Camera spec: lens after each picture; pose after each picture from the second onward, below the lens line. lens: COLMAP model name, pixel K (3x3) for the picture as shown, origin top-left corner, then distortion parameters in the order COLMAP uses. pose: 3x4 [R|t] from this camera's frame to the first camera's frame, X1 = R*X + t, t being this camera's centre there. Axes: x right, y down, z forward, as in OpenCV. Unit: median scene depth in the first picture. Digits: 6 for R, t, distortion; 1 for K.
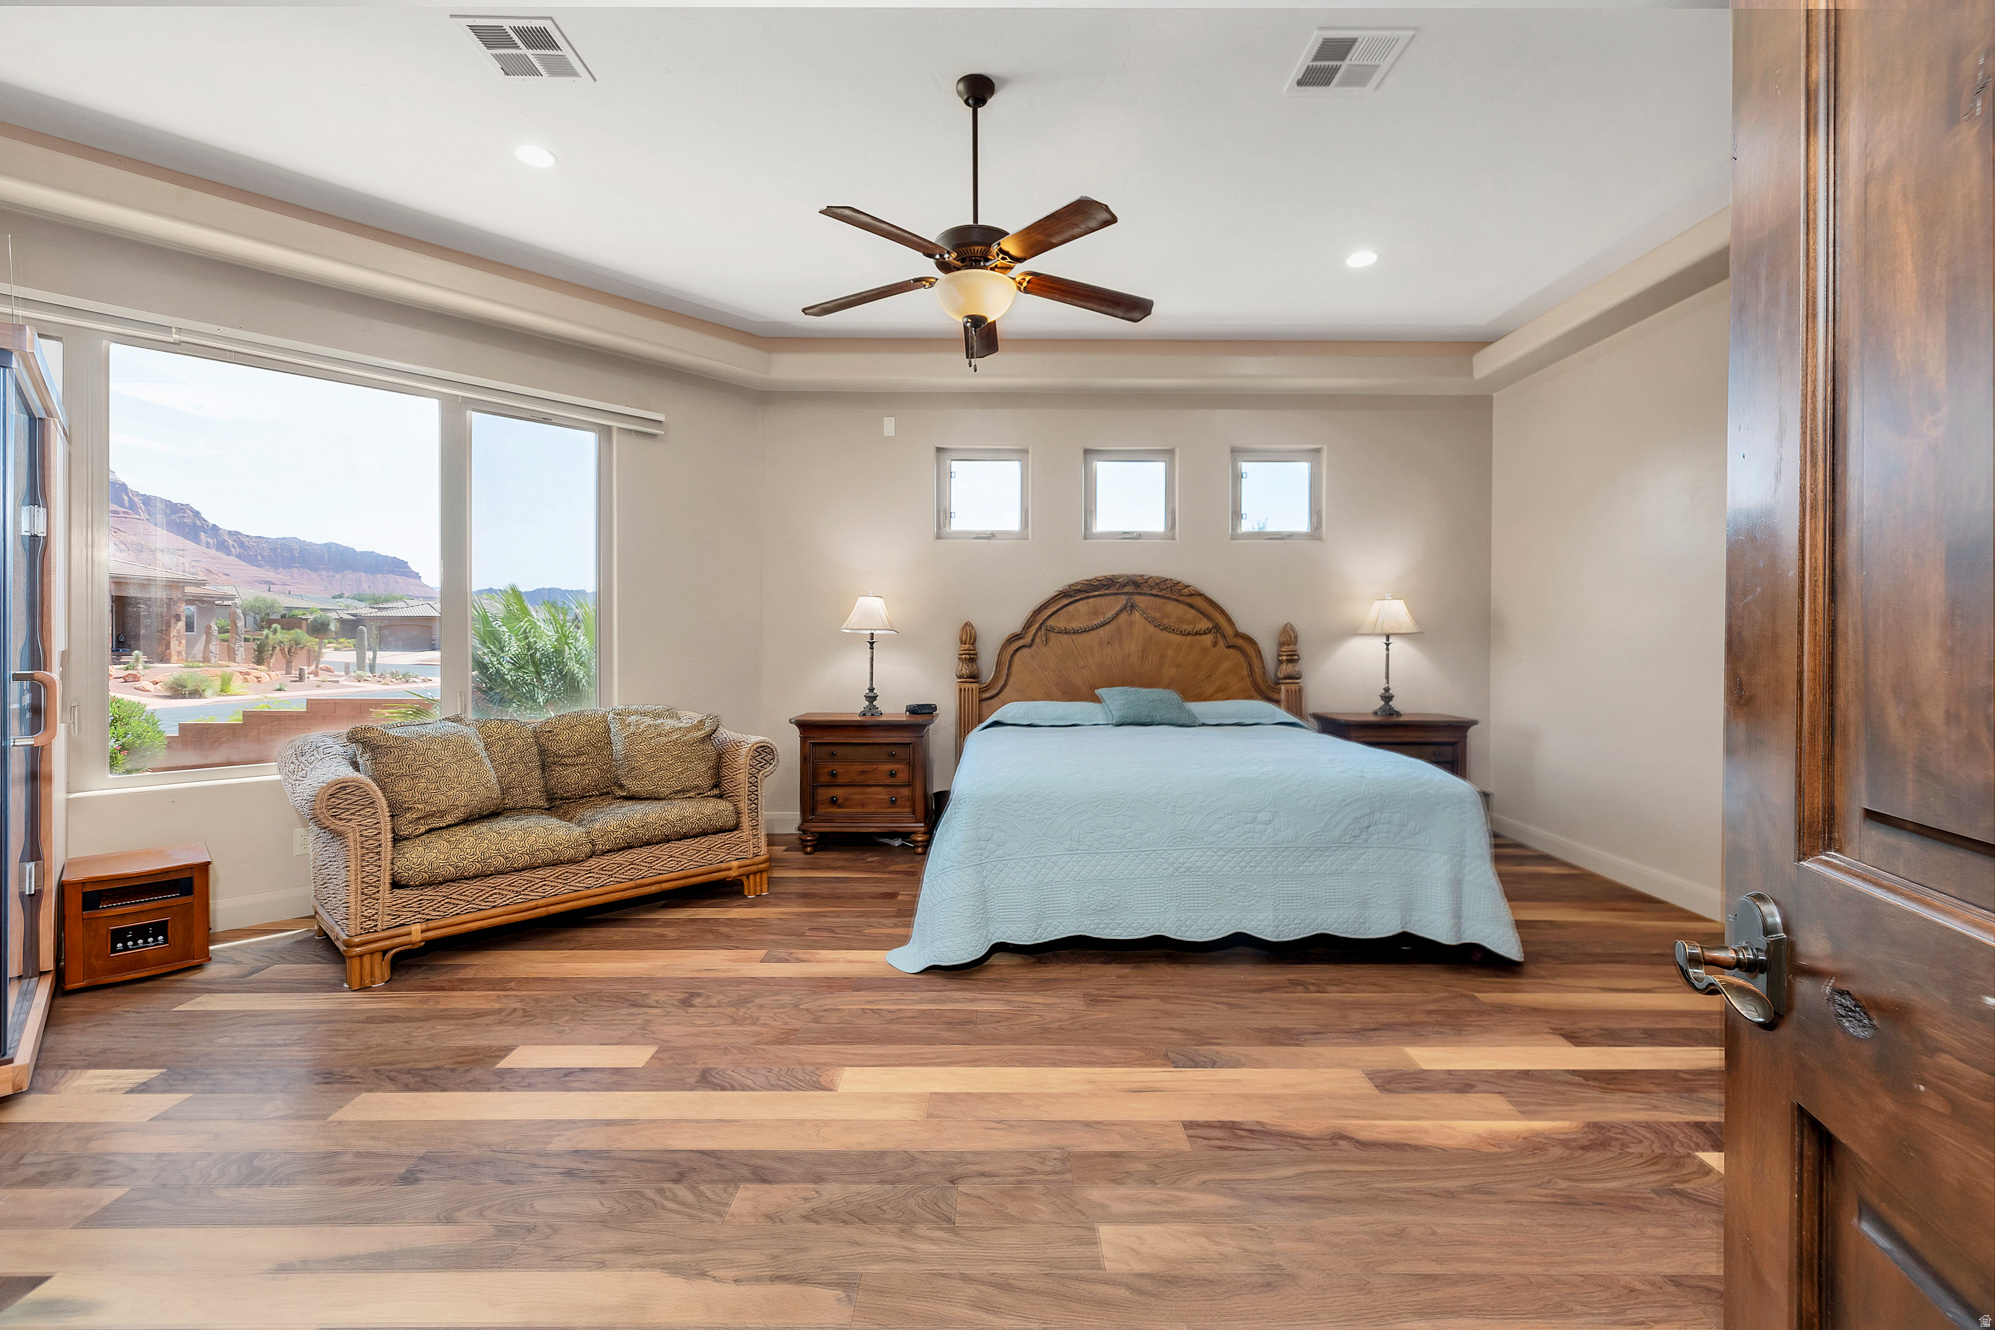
lens RADIAL K [[867.2, 0, 986.0], [0, 867.2, 640.7], [0, 0, 1]] dist [-0.001750, 0.005905]
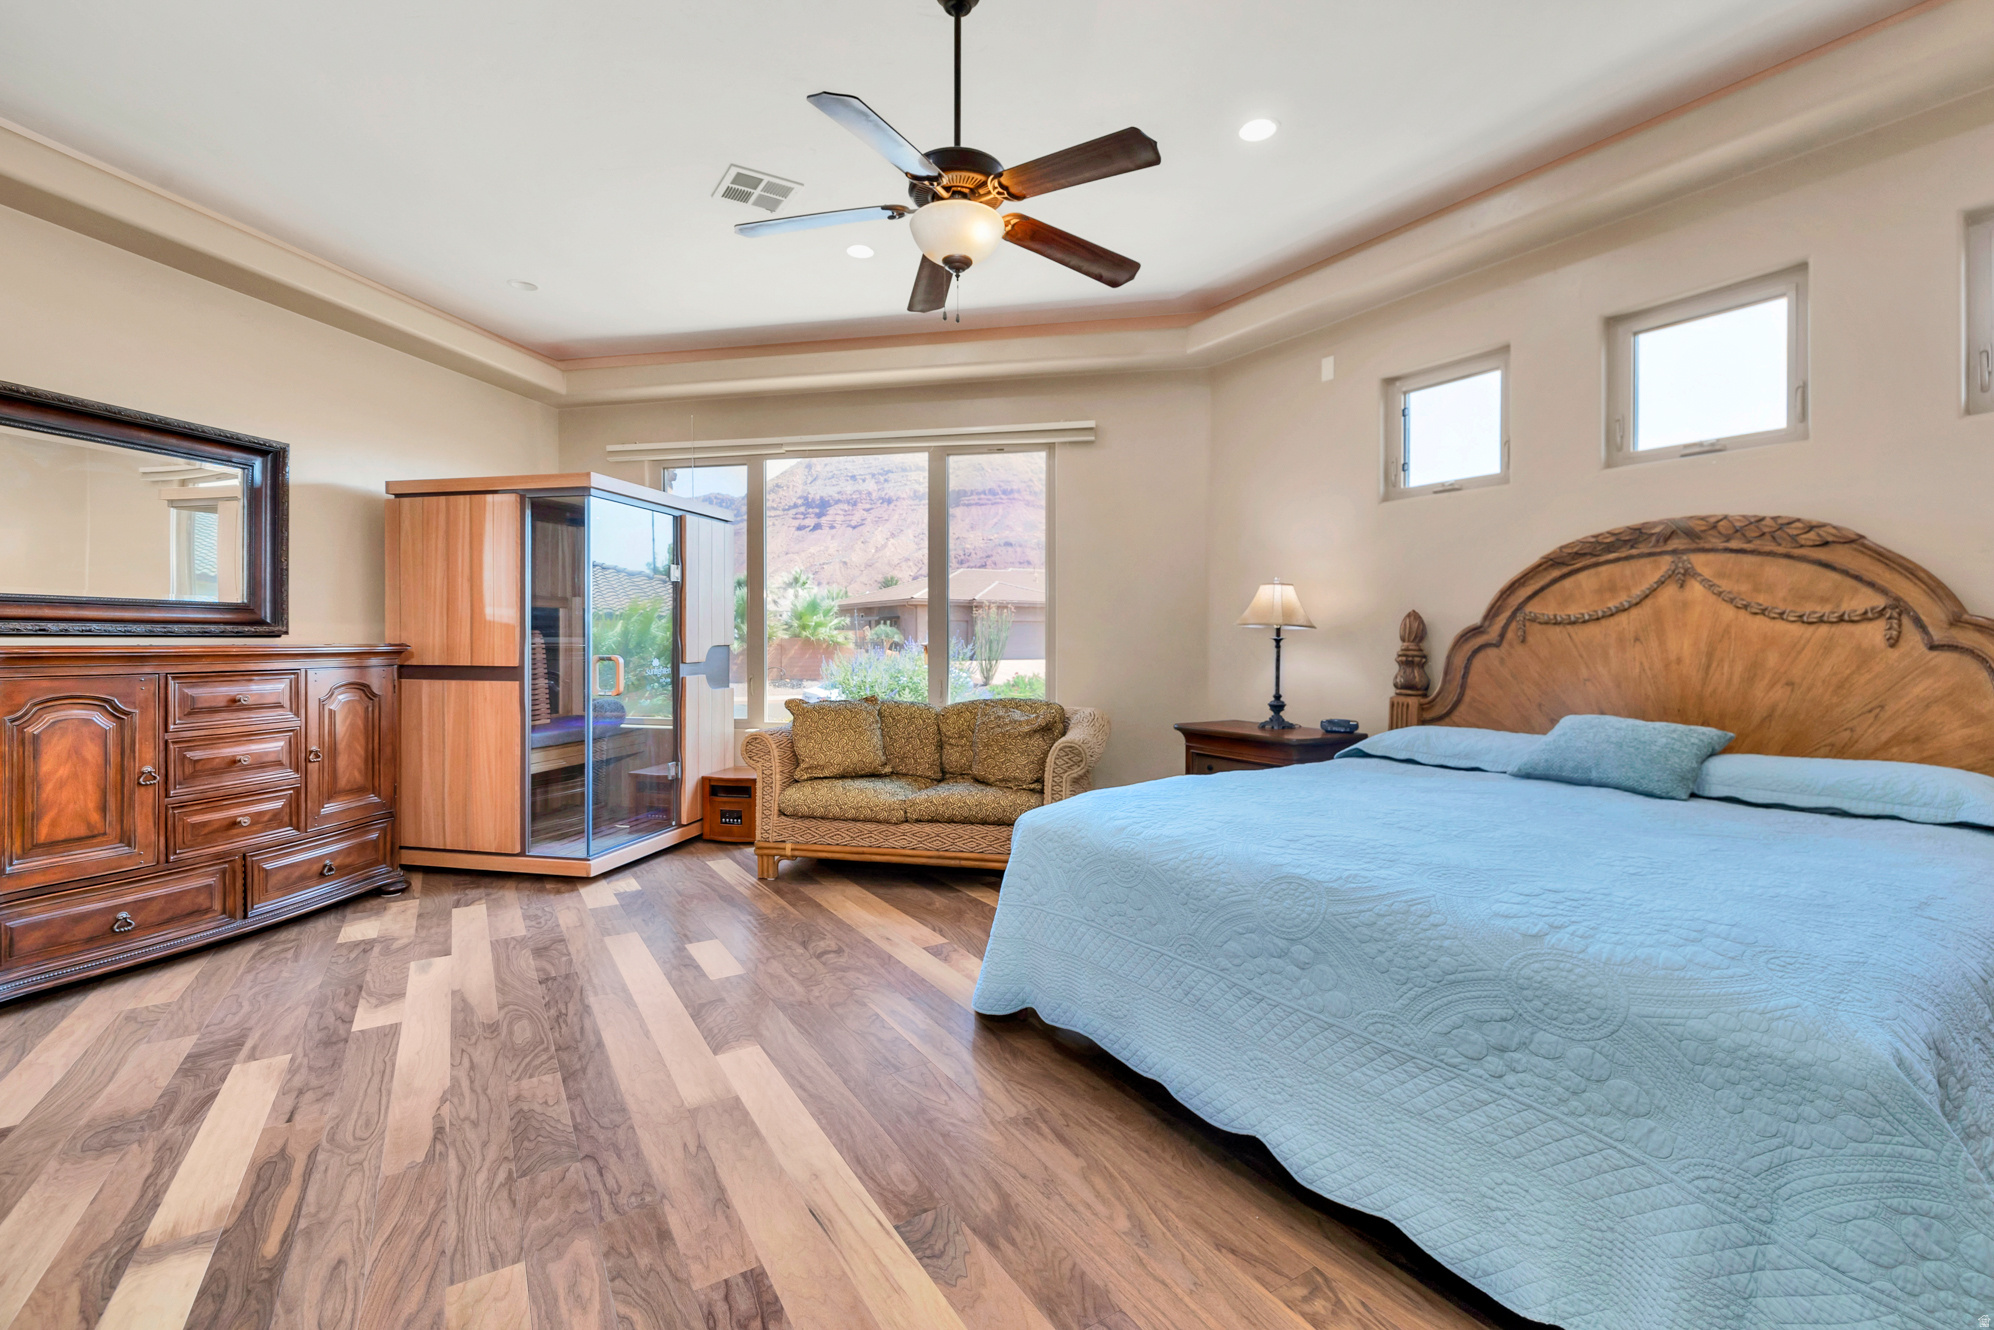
lens RADIAL K [[866.7, 0, 985.5], [0, 866.7, 640.7], [0, 0, 1]] dist [-0.001750, 0.005905]
pose [[0.522821, -0.001494, -0.852441, 0.442257], [0.003182, 0.999995, 0.000199, 0.001905], [0.852437, -0.002816, 0.522823, 0.347920]]
